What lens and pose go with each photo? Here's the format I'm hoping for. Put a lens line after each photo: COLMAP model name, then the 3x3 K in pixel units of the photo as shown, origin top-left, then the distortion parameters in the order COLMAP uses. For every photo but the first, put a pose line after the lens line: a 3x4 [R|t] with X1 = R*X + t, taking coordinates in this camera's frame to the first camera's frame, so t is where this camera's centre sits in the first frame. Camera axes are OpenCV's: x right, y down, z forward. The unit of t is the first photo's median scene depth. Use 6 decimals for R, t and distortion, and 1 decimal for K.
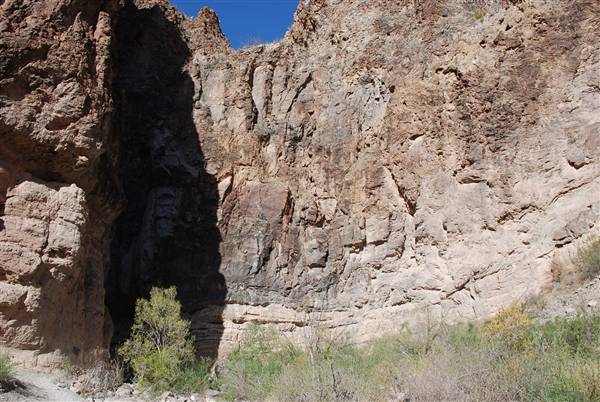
lens RADIAL K [[464.3, 0, 298.8], [0, 464.3, 213.3], [0, 0, 1]] dist [-0.172536, 0.117256]
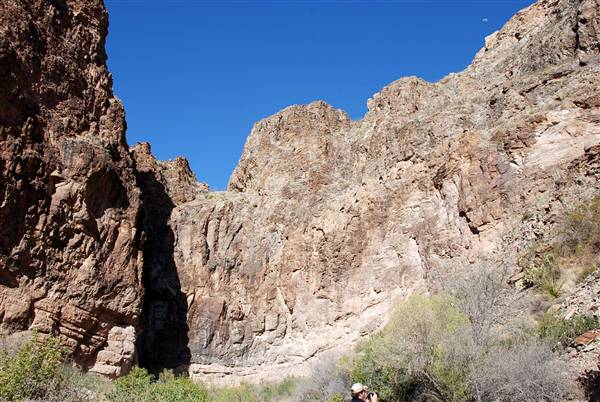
lens RADIAL K [[464.3, 0, 298.8], [0, 464.3, 213.3], [0, 0, 1]] dist [-0.172536, 0.117256]
pose [[0.997536, 0.020562, 0.067070, 0.148812], [-0.016858, 0.998326, -0.055333, -0.312049], [-0.068096, 0.054066, 0.996213, -0.905988]]
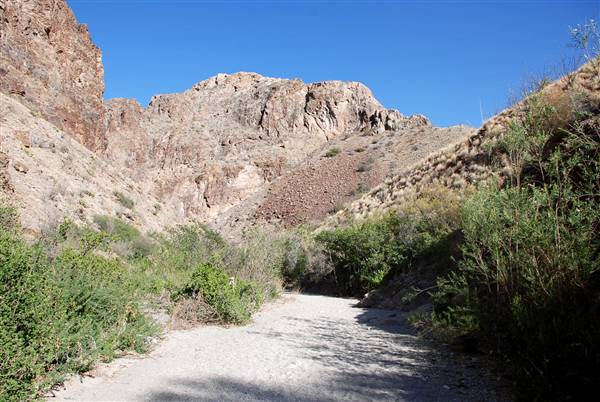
lens RADIAL K [[464.3, 0, 298.8], [0, 464.3, 213.3], [0, 0, 1]] dist [-0.172536, 0.117256]
pose [[0.599075, 0.129142, 0.790210, -2.114933], [-0.300269, 0.951118, 0.072202, -0.882556], [-0.742258, -0.280530, 0.608569, -2.664049]]
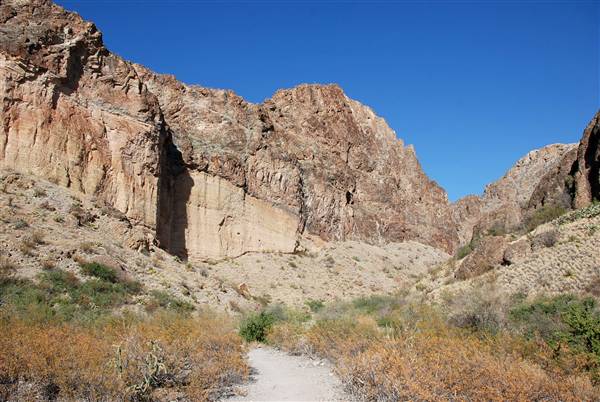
lens RADIAL K [[464.3, 0, 298.8], [0, 464.3, 213.3], [0, 0, 1]] dist [-0.172536, 0.117256]
pose [[0.991875, -0.006037, 0.127077, -3.259014], [-0.009383, 0.992682, 0.120391, -1.715201], [-0.126874, -0.120605, 0.984560, -5.009410]]
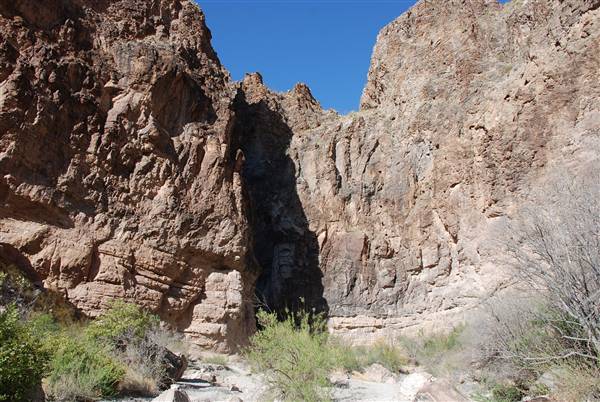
lens RADIAL K [[464.3, 0, 298.8], [0, 464.3, 213.3], [0, 0, 1]] dist [-0.172536, 0.117256]
pose [[0.956130, -0.109531, -0.271694, 0.182793], [0.115471, 0.993293, 0.005925, -0.154878], [0.269223, -0.037038, 0.962365, -0.459669]]
